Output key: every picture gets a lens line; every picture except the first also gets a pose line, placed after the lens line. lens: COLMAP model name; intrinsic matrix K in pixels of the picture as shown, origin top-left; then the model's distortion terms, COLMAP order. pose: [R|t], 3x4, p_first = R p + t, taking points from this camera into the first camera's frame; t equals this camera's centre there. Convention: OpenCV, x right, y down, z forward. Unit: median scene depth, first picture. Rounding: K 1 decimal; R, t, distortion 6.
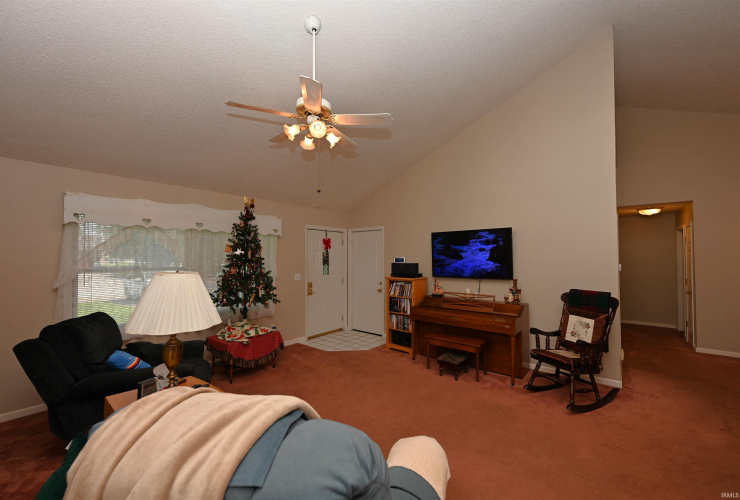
lens RADIAL K [[291.9, 0, 368.7], [0, 291.9, 253.0], [0, 0, 1]] dist [-0.002635, 0.000416]
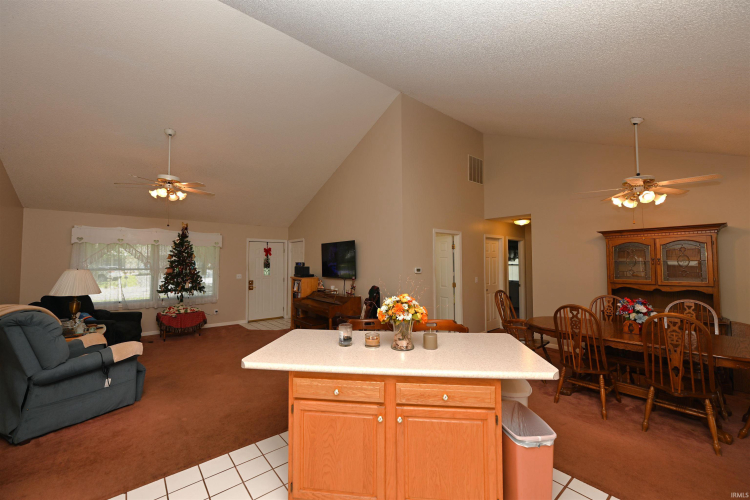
lens RADIAL K [[295.8, 0, 376.3], [0, 295.8, 250.0], [0, 0, 1]] dist [-0.002635, 0.000416]
pose [[0.982586, -0.005394, -0.185728, 0.870129], [0.000832, 0.999696, -0.024633, -0.009435], [0.185804, 0.024049, 0.982292, -0.340570]]
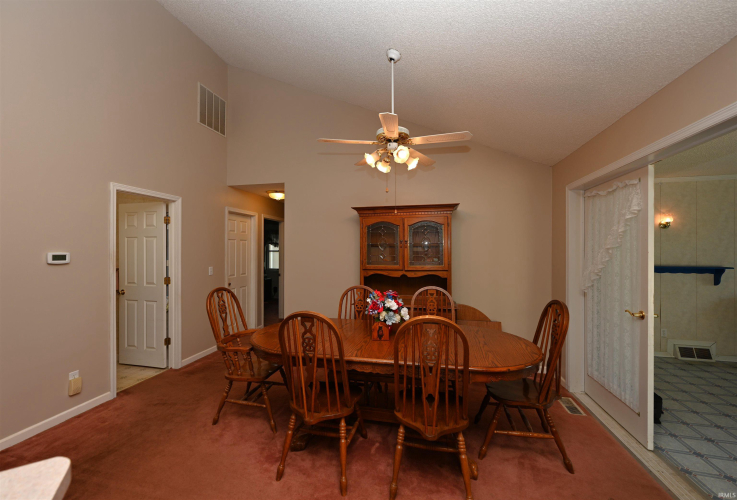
lens RADIAL K [[301.5, 0, 355.4], [0, 301.5, 251.2], [0, 0, 1]] dist [0.000872, -0.000244]
pose [[0.905150, 0.002423, 0.425086, 1.102345], [-0.009647, 0.999843, 0.014842, 0.015734], [-0.424984, -0.017535, 0.905031, 0.066927]]
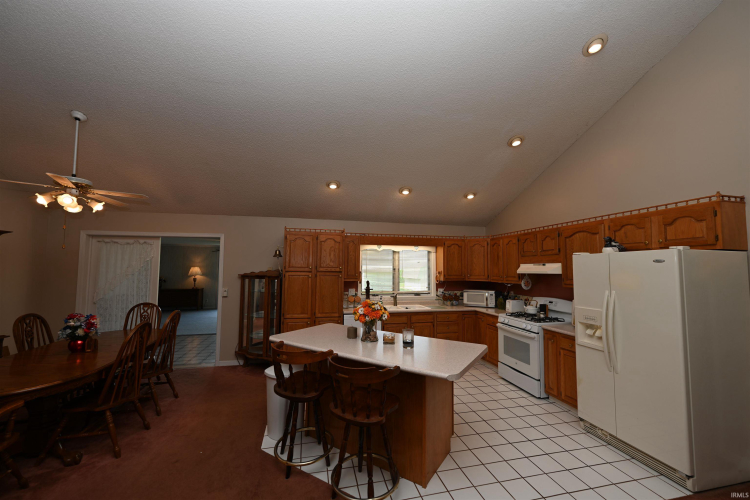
lens RADIAL K [[295.8, 0, 378.3], [0, 295.8, 252.1], [0, 0, 1]] dist [-0.002635, 0.000416]
pose [[-0.799030, 0.033718, 0.600345, 0.370790], [-0.014158, 0.997095, -0.074845, -0.004809], [-0.601124, -0.068304, -0.796232, 0.762191]]
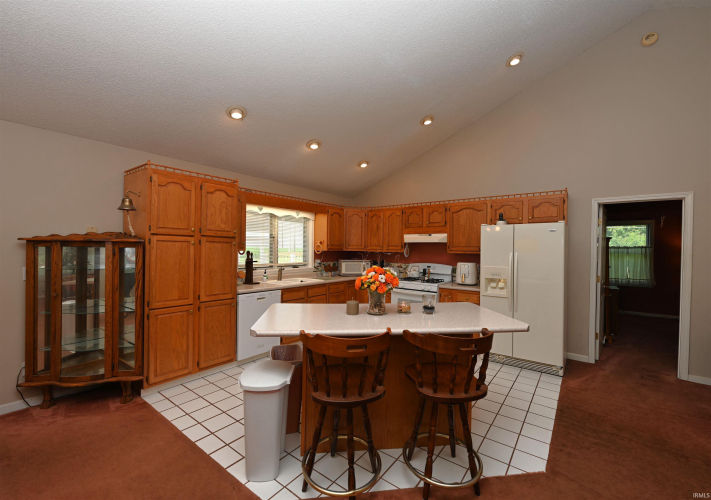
lens RADIAL K [[300.5, 0, 360.6], [0, 300.5, 250.1], [0, 0, 1]] dist [-0.000658, -0.000756]
pose [[-0.998811, -0.008034, -0.048079, 0.885089], [-0.007564, 0.999922, -0.009959, 0.031443], [0.048155, -0.009583, -0.998794, 0.803871]]
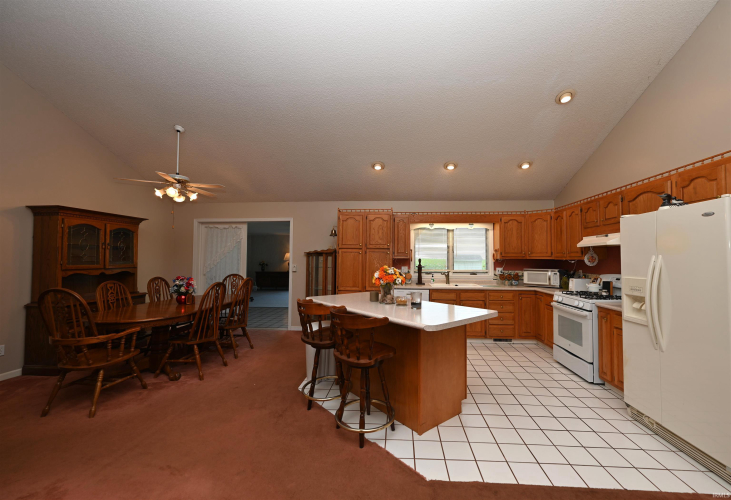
lens RADIAL K [[299.0, 0, 383.6], [0, 299.0, 249.0], [0, 0, 1]] dist [0.000872, -0.000244]
pose [[-0.593160, 0.028841, 0.804568, 0.197905], [-0.016297, 0.998723, -0.047816, 0.050714], [-0.804920, -0.041474, -0.591933, 0.668031]]
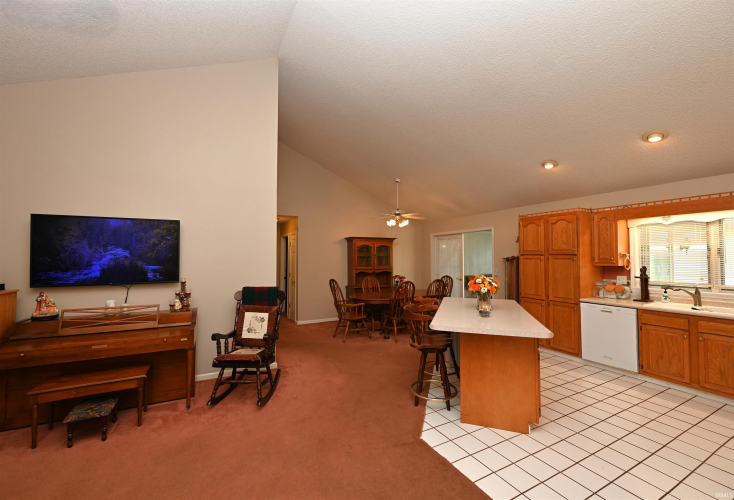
lens RADIAL K [[300.2, 0, 363.0], [0, 300.2, 248.3], [0, 0, 1]] dist [0.000872, -0.000244]
pose [[0.389727, 0.030834, 0.920414, -0.103733], [-0.017053, 0.999510, -0.026263, 0.006983], [-0.920772, -0.005460, 0.390062, 0.177114]]
